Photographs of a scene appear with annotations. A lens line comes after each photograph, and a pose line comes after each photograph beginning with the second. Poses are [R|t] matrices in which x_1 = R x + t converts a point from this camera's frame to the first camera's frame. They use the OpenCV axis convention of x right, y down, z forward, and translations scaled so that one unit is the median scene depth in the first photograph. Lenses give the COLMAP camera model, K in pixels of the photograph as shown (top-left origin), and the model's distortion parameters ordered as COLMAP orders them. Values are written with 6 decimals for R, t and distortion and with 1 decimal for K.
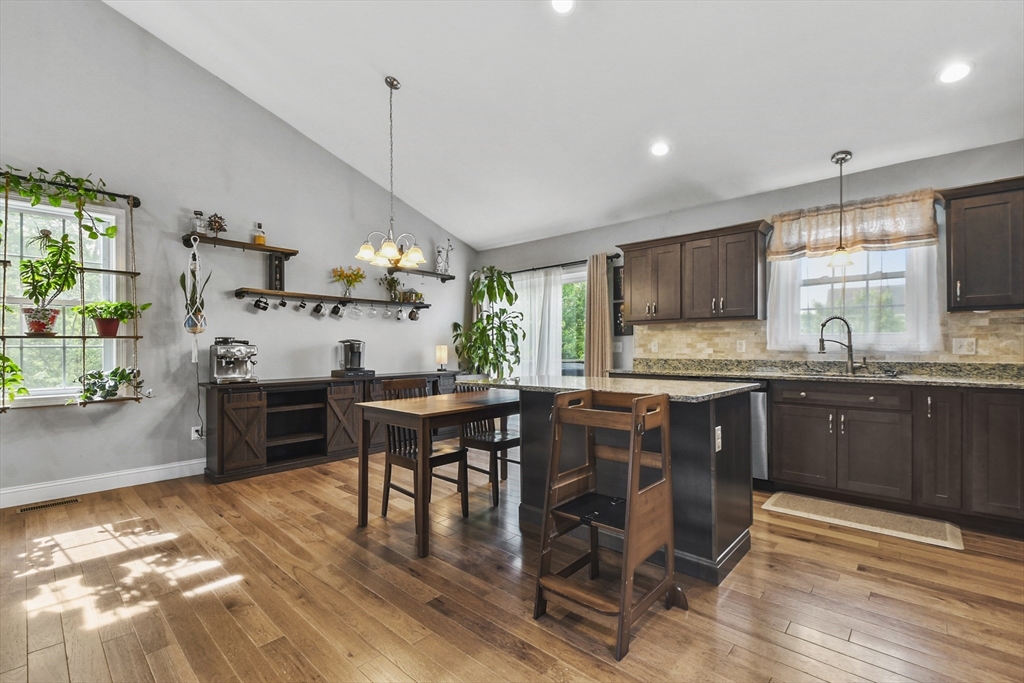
lens RADIAL K [[447.5, 0, 503.8], [0, 447.5, 349.6], [0, 0, 1]] dist [0.001616, -0.001699]
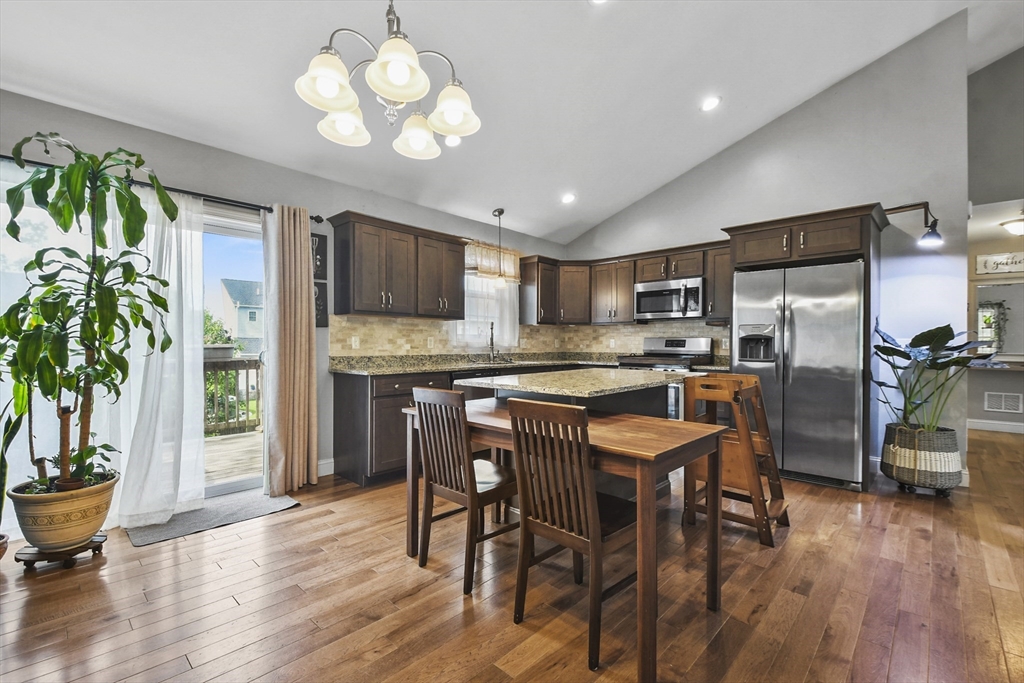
lens RADIAL K [[447.5, 0, 507.7], [0, 447.5, 340.4], [0, 0, 1]] dist [0.001616, -0.001699]
pose [[-0.016343, 0.007898, 0.999835, -0.554436], [-0.002392, 0.999966, -0.007938, -0.004594], [-0.999864, -0.002521, -0.016323, 0.791931]]
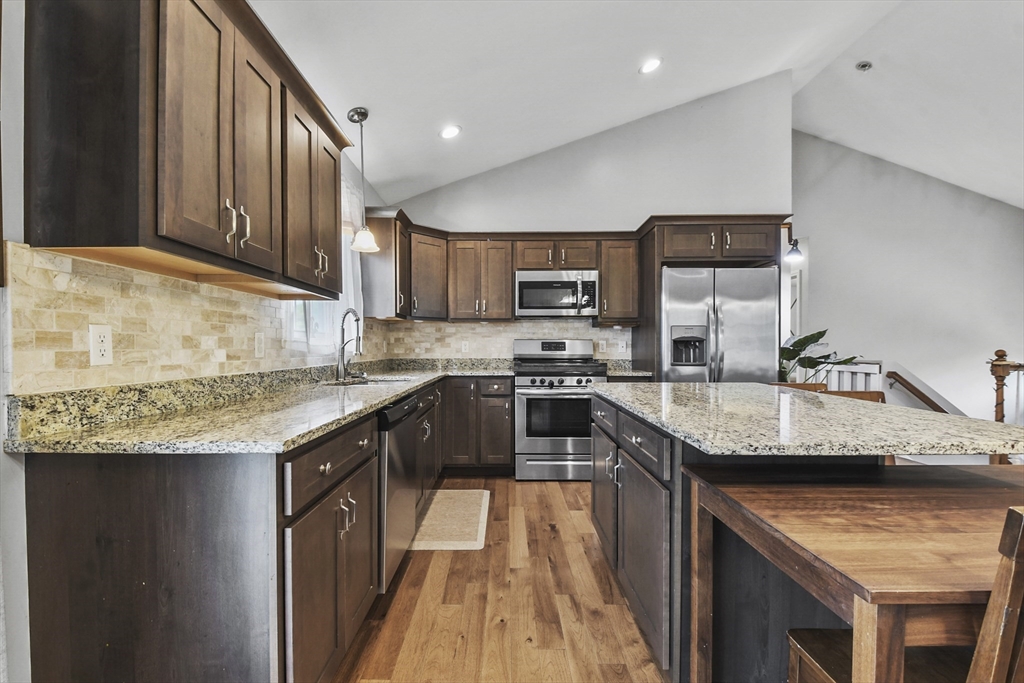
lens RADIAL K [[447.5, 0, 503.4], [0, 447.5, 349.0], [0, 0, 1]] dist [0.001616, -0.001699]
pose [[-0.693989, -0.001903, 0.719983, -0.022648], [0.001171, 0.999992, 0.003772, -0.004830], [-0.719985, 0.003461, -0.693981, 1.101581]]
